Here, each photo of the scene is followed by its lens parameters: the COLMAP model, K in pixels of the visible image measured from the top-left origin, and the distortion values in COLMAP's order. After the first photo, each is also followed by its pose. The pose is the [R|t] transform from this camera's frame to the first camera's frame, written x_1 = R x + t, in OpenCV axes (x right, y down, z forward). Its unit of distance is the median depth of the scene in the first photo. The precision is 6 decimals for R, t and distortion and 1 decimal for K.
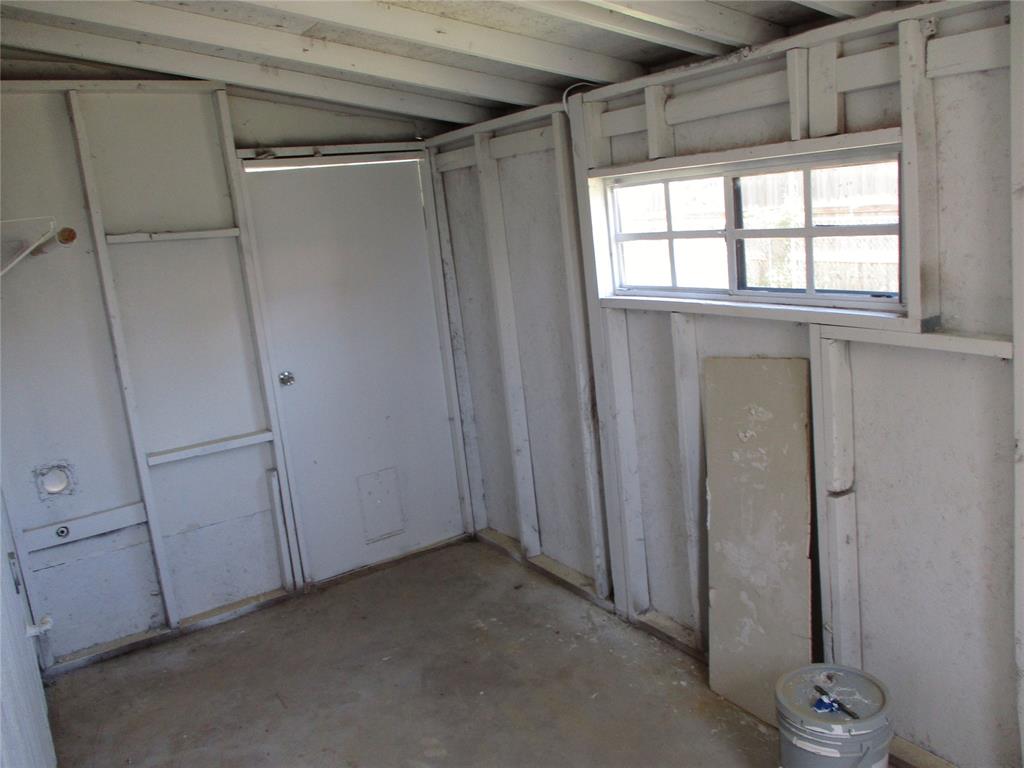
lens RADIAL K [[843.9, 0, 517.3], [0, 843.9, 385.1], [0, 0, 1]] dist [-0.023167, -0.001613]
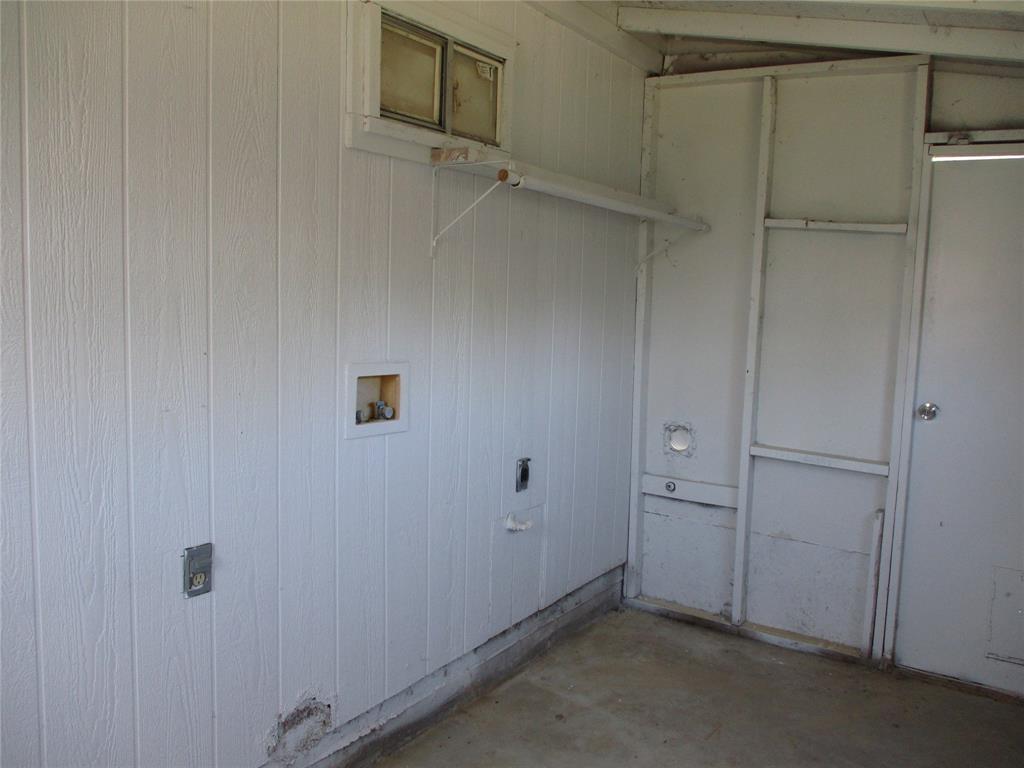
lens RADIAL K [[843.9, 0, 516.7], [0, 843.9, 378.6], [0, 0, 1]] dist [-0.023167, -0.001613]
pose [[0.417251, 0.213687, -0.883312, 0.293255], [-0.263808, 0.958590, 0.107283, -0.021978], [0.869659, 0.188261, 0.456345, 0.289824]]
